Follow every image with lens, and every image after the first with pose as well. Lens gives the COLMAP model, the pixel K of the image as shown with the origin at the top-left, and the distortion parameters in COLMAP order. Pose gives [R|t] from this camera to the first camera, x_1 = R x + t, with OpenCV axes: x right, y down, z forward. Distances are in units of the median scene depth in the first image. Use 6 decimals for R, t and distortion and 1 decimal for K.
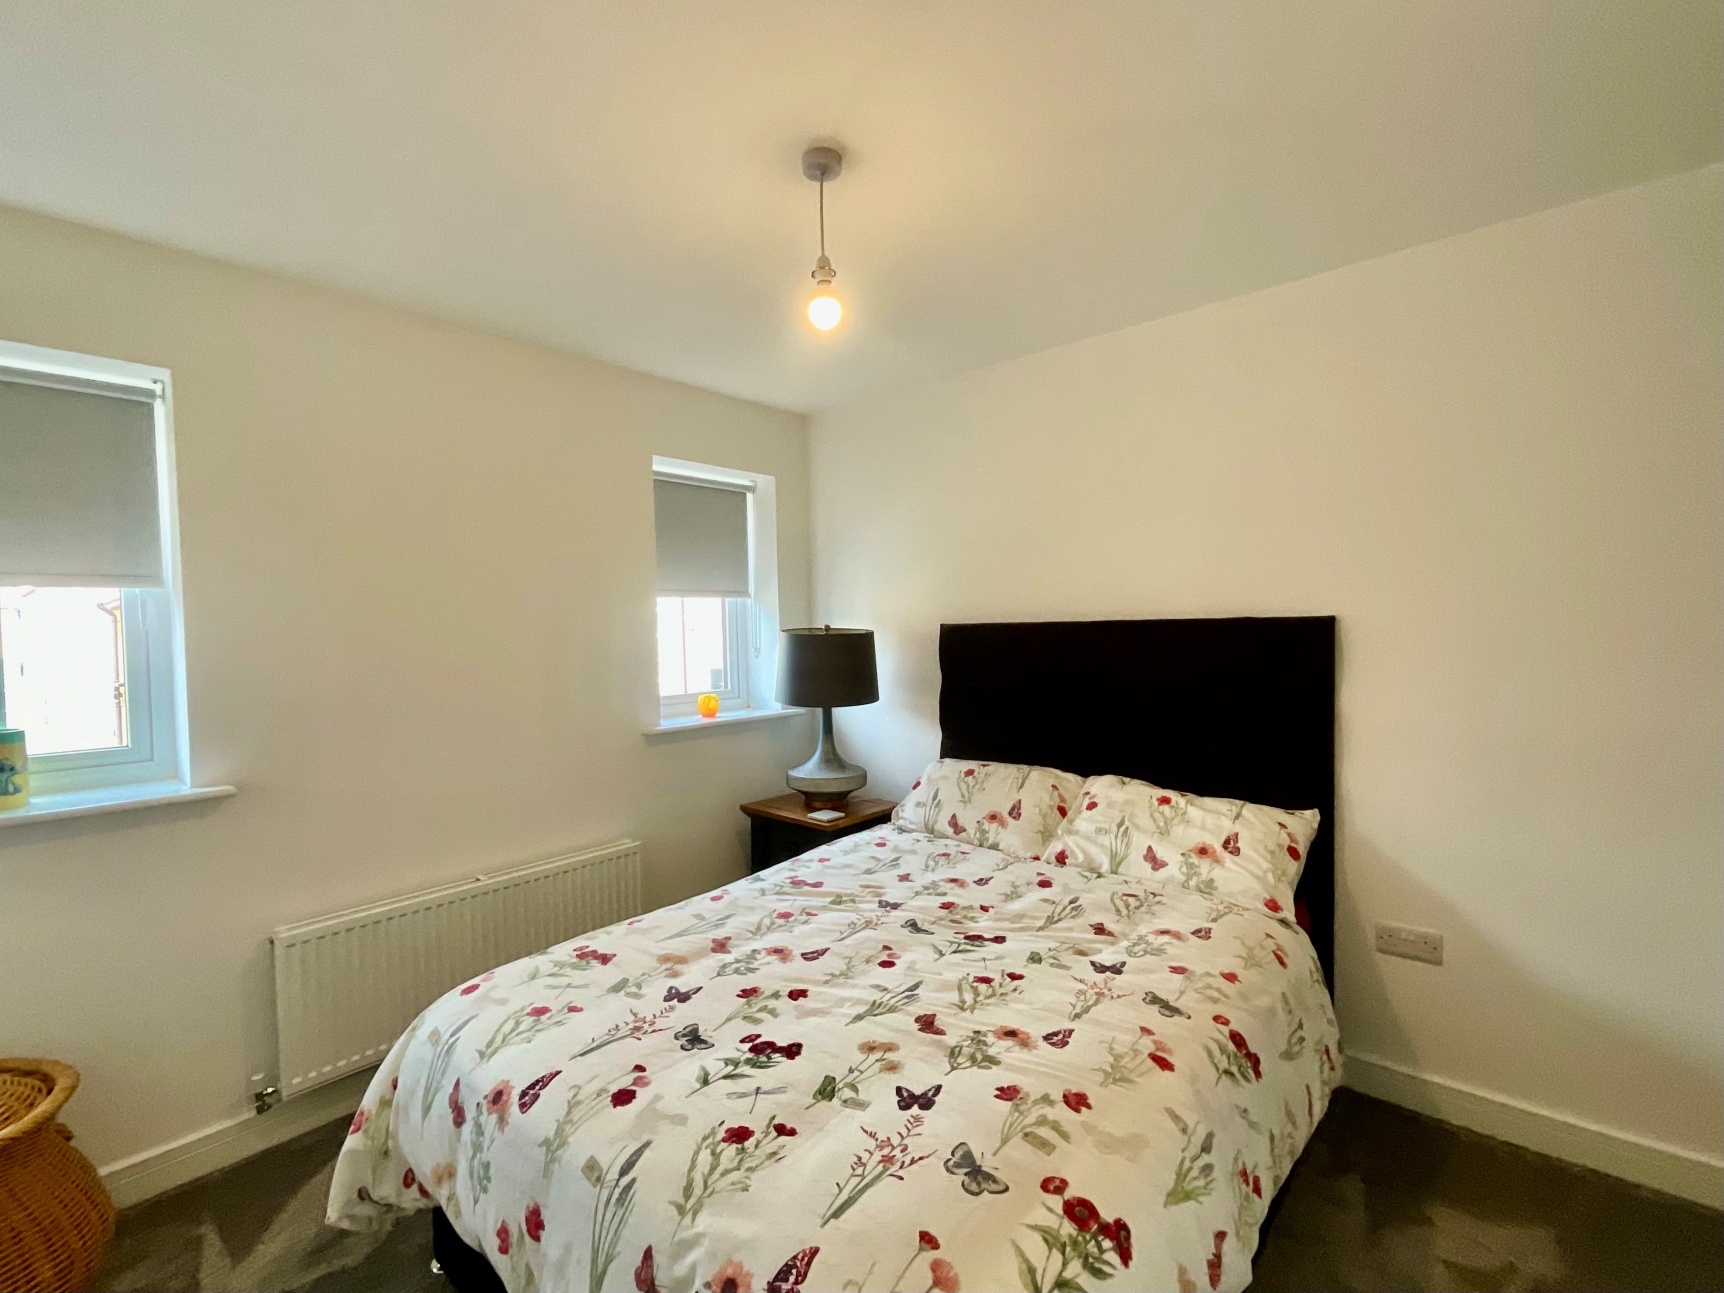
lens RADIAL K [[754.7, 0, 865.5], [0, 754.7, 649.0], [0, 0, 1]] dist [-0.004115, 0.000460]
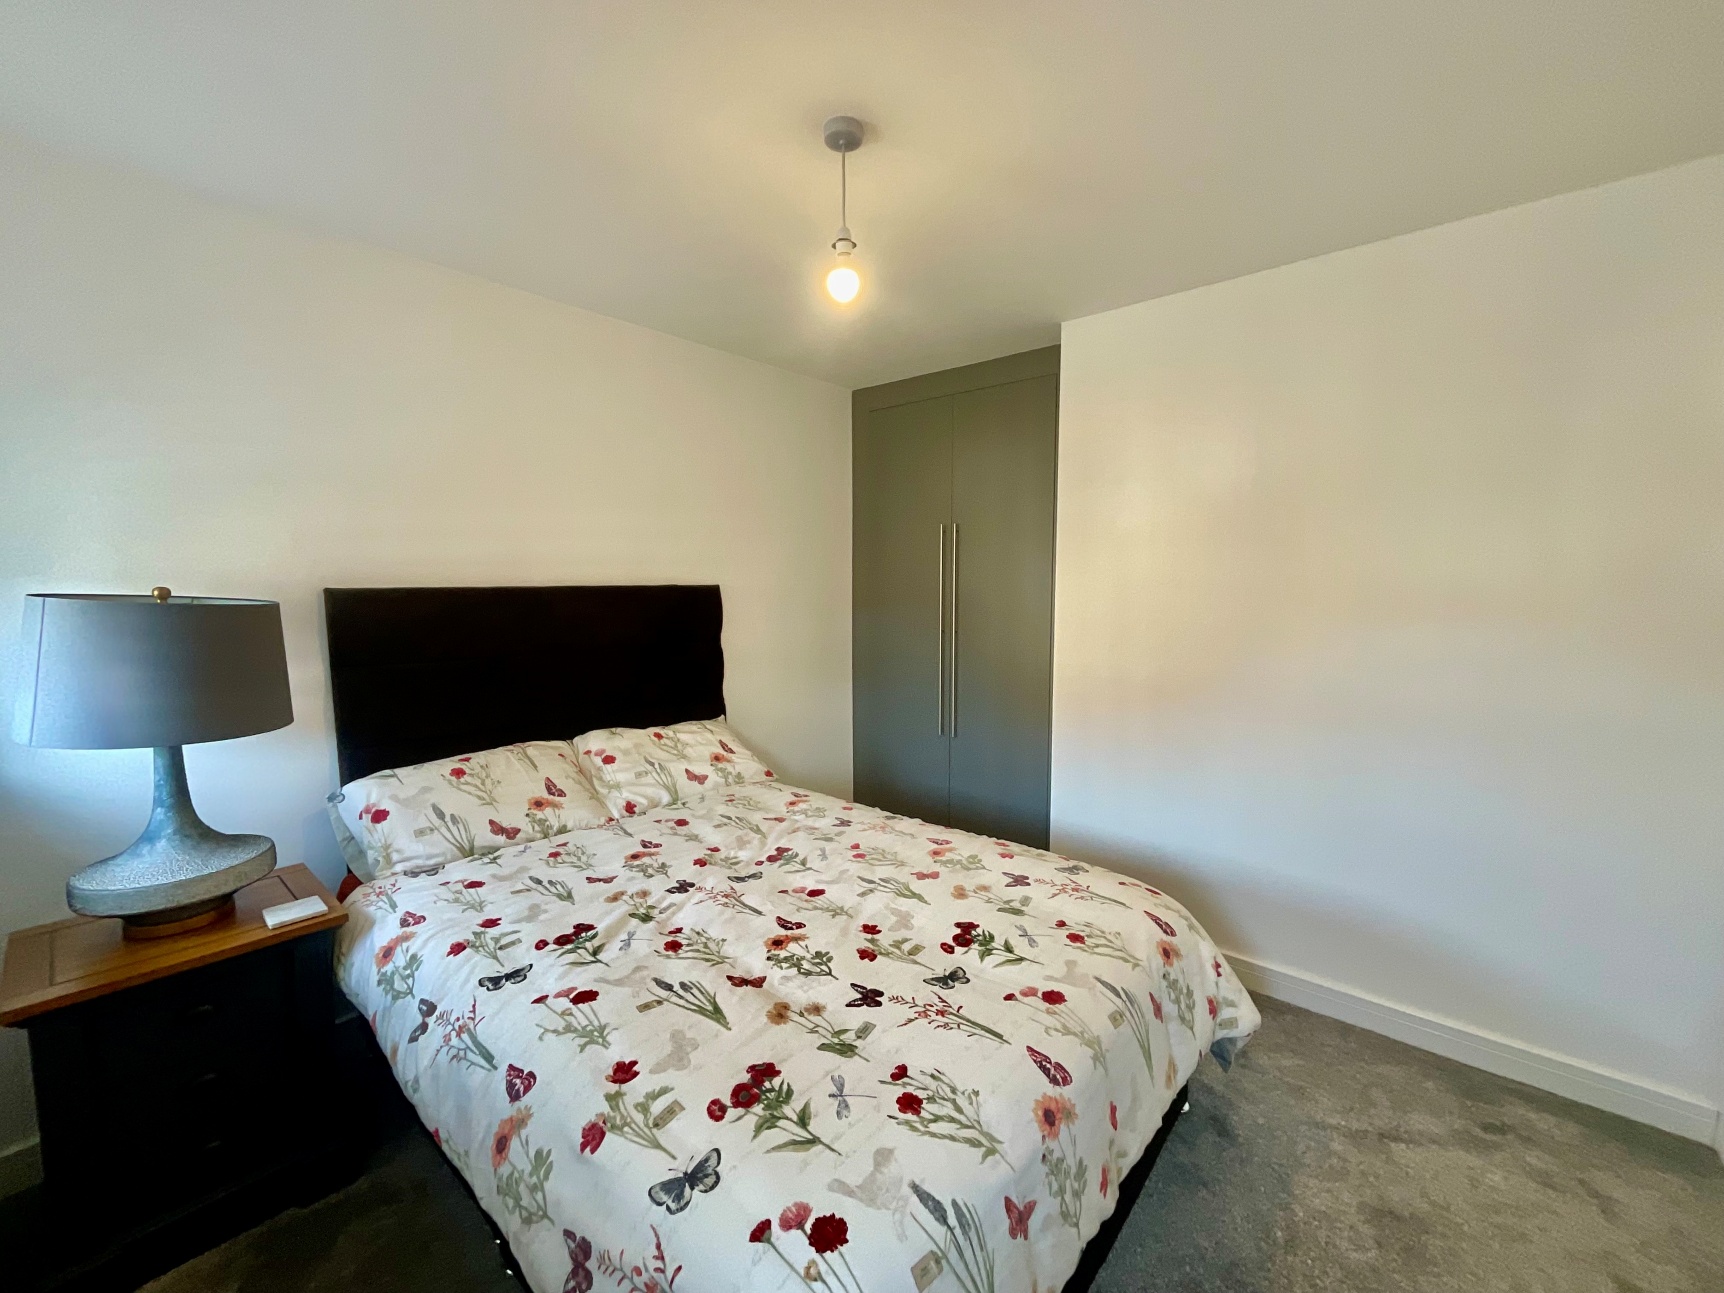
lens RADIAL K [[704.2, 0, 862.6], [0, 704.2, 649.6], [0, 0, 1]] dist [-0.001184, 0.000653]
pose [[-0.006392, -0.077585, 0.996965, -0.899763], [0.035605, 0.996336, 0.077764, -0.011890], [-0.999346, 0.035994, -0.003606, 0.857865]]
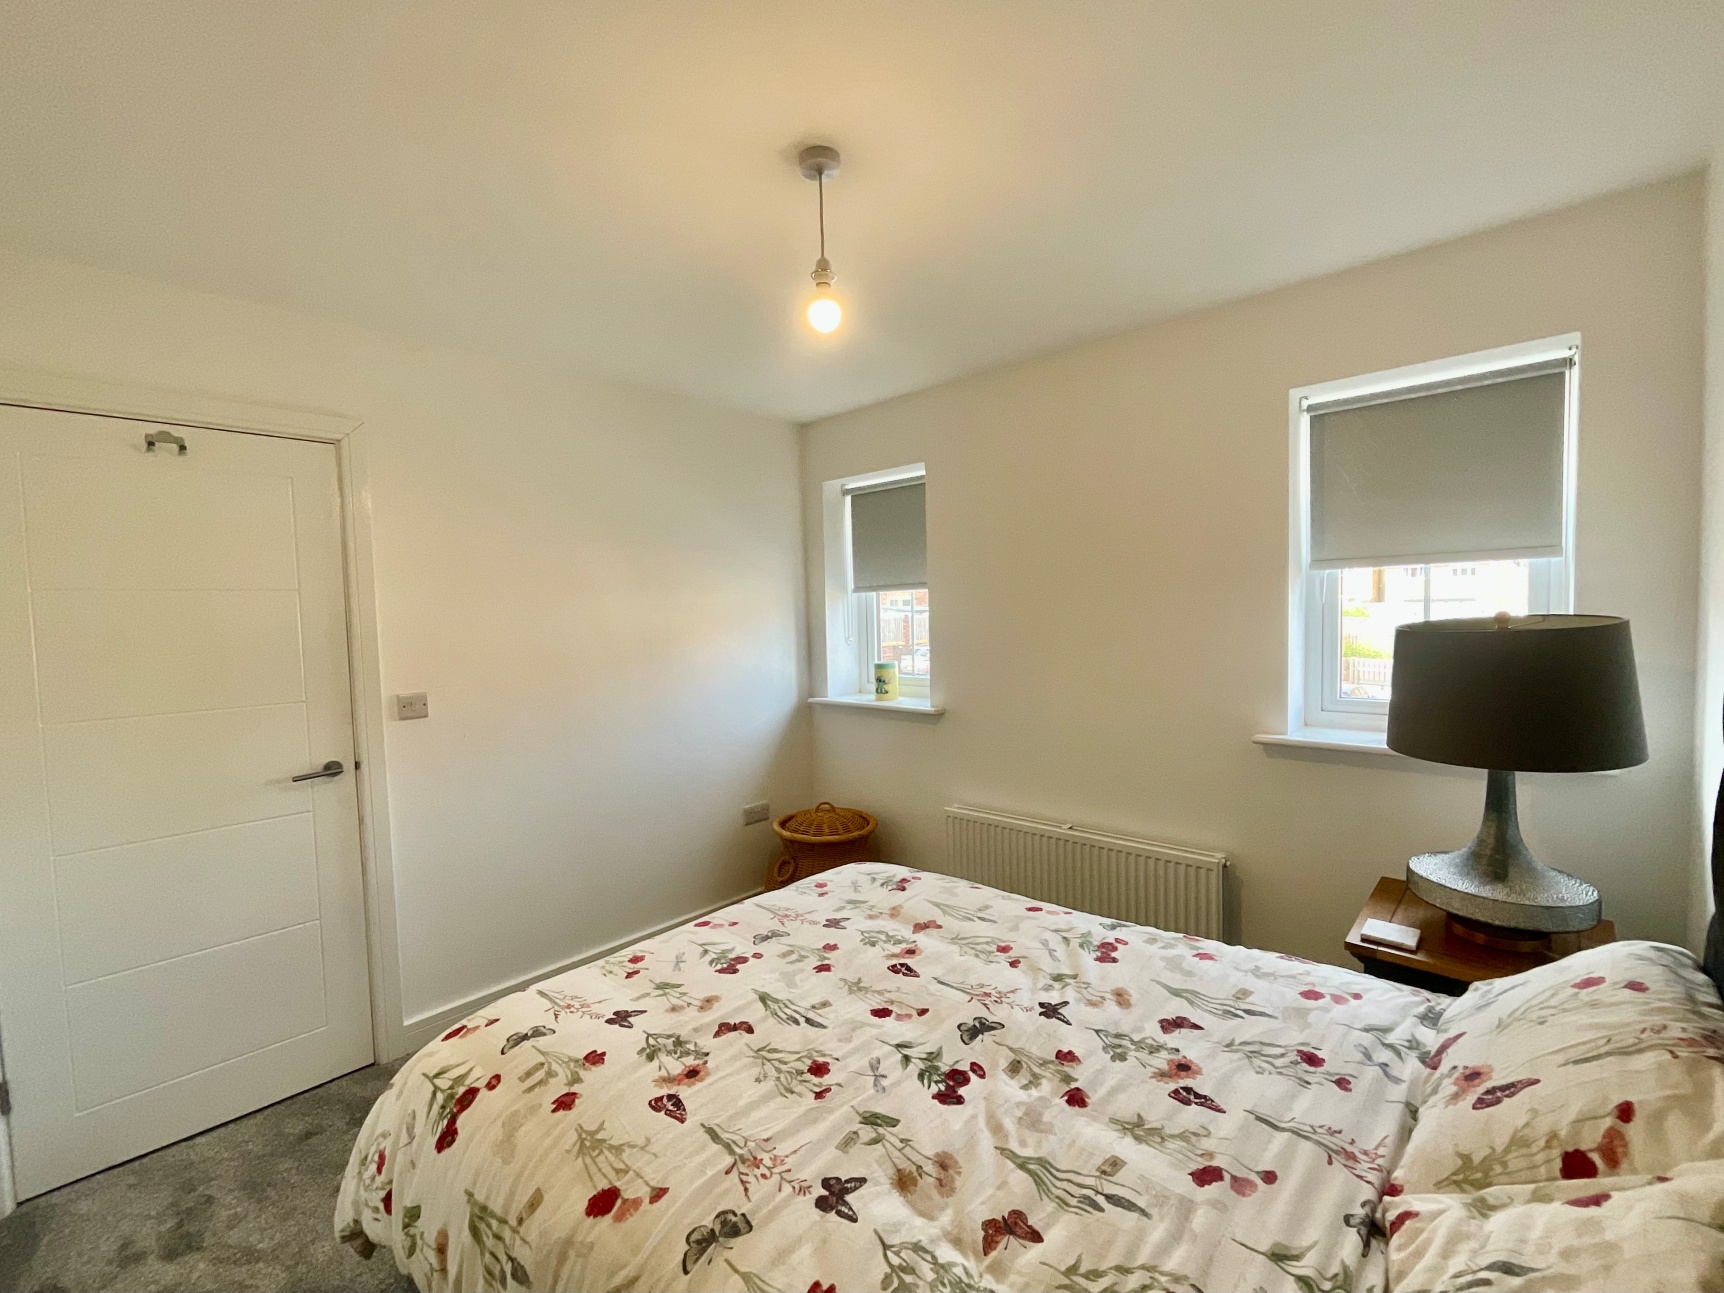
lens RADIAL K [[754.7, 0, 865.5], [0, 754.7, 649.0], [0, 0, 1]] dist [-0.004115, 0.000460]
pose [[-0.023046, 0.072003, -0.997138, 0.817336], [-0.003276, 0.997392, 0.072097, -0.065502], [0.999729, 0.004928, -0.022750, 0.928572]]
